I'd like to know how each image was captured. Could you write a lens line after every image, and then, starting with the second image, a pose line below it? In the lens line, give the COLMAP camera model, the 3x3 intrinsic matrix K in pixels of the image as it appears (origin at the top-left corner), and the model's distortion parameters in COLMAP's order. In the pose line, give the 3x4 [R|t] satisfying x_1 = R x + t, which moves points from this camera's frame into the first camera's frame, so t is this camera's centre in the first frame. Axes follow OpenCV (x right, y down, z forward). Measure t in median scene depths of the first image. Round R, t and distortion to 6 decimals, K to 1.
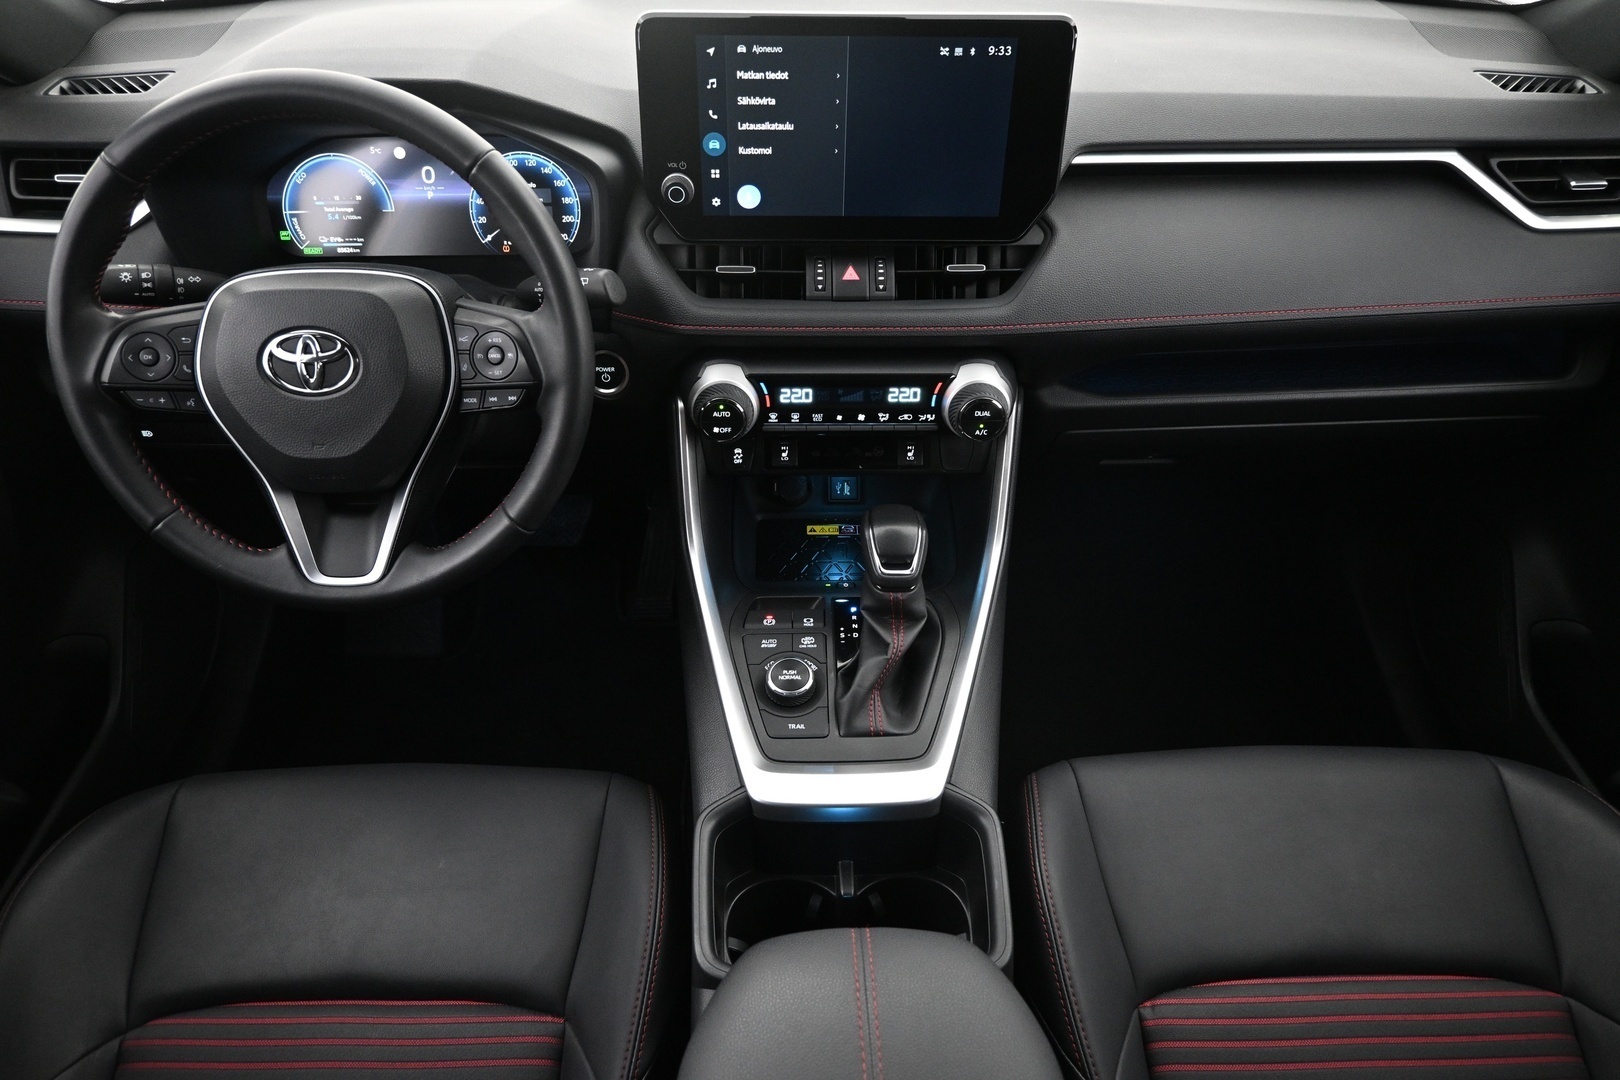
lens RADIAL K [[1120.5, 0, 805.3], [0, 1120.5, 539.1], [0, 0, 1]] dist [-0.003208, -0.001213]
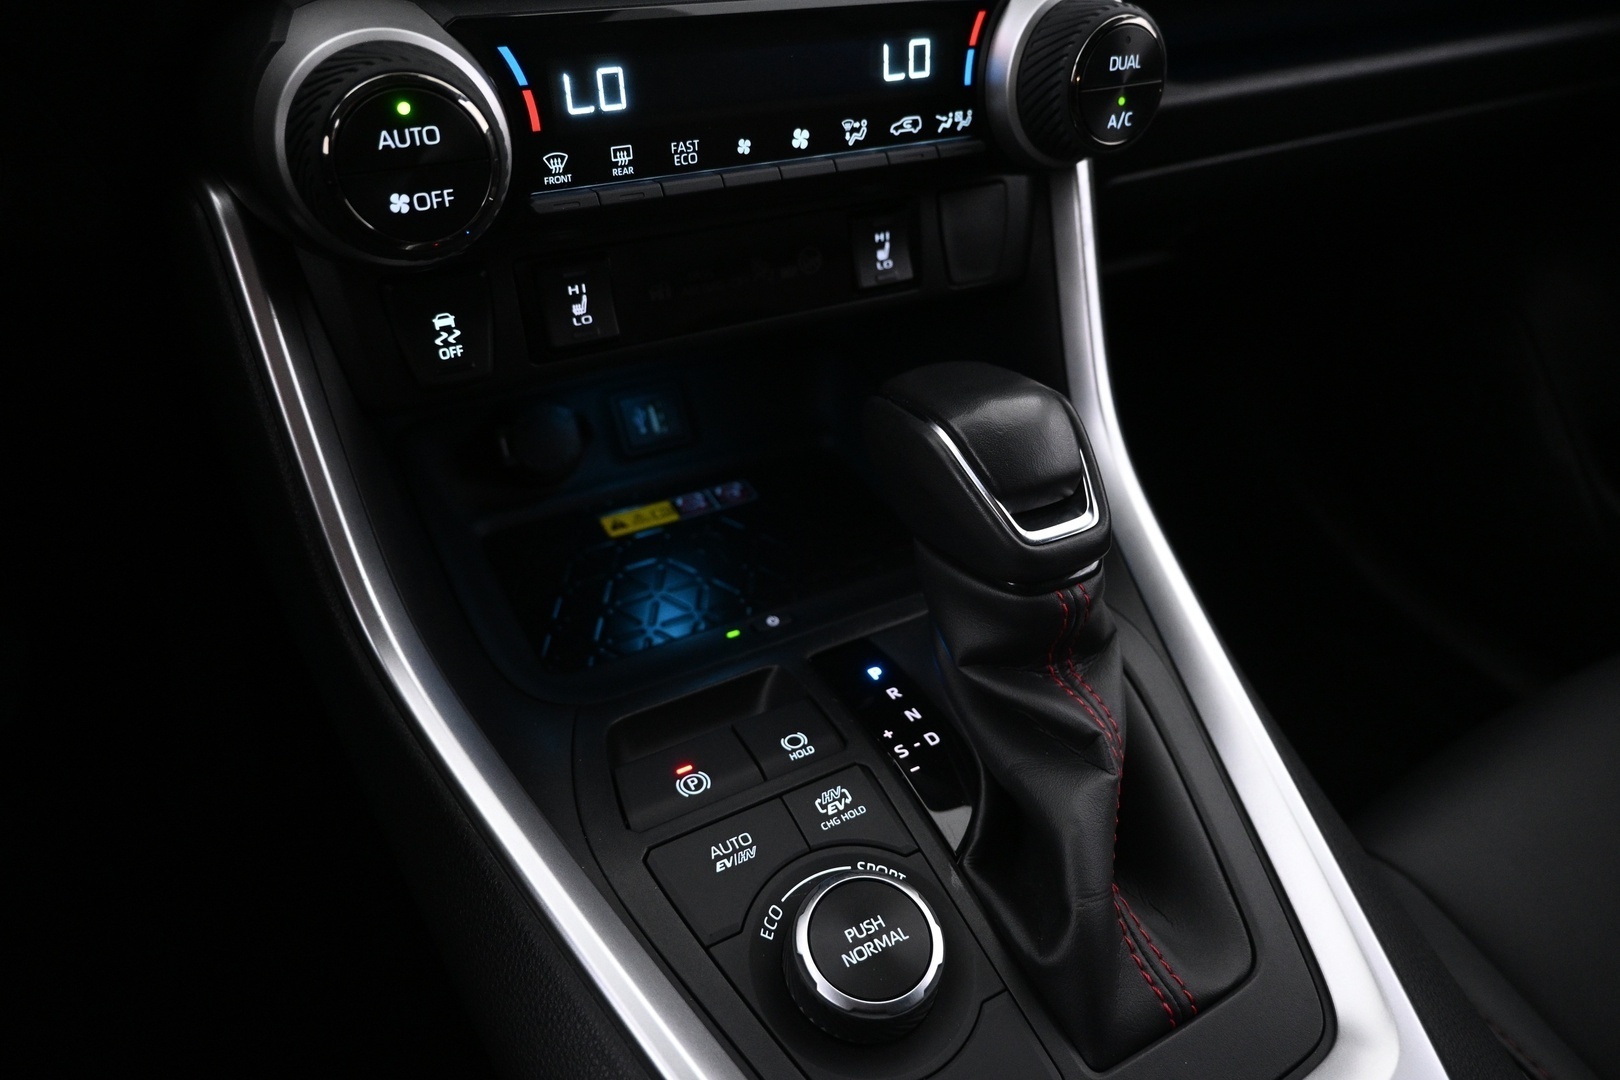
lens RADIAL K [[1120.5, 0, 811.8], [0, 1120.5, 543.7], [0, 0, 1]] dist [-0.003208, -0.001213]
pose [[0.884942, -0.253755, 0.390494, -0.115767], [0.257064, 0.965357, 0.044758, -0.001258], [-0.388324, 0.060774, 0.919517, 0.686643]]
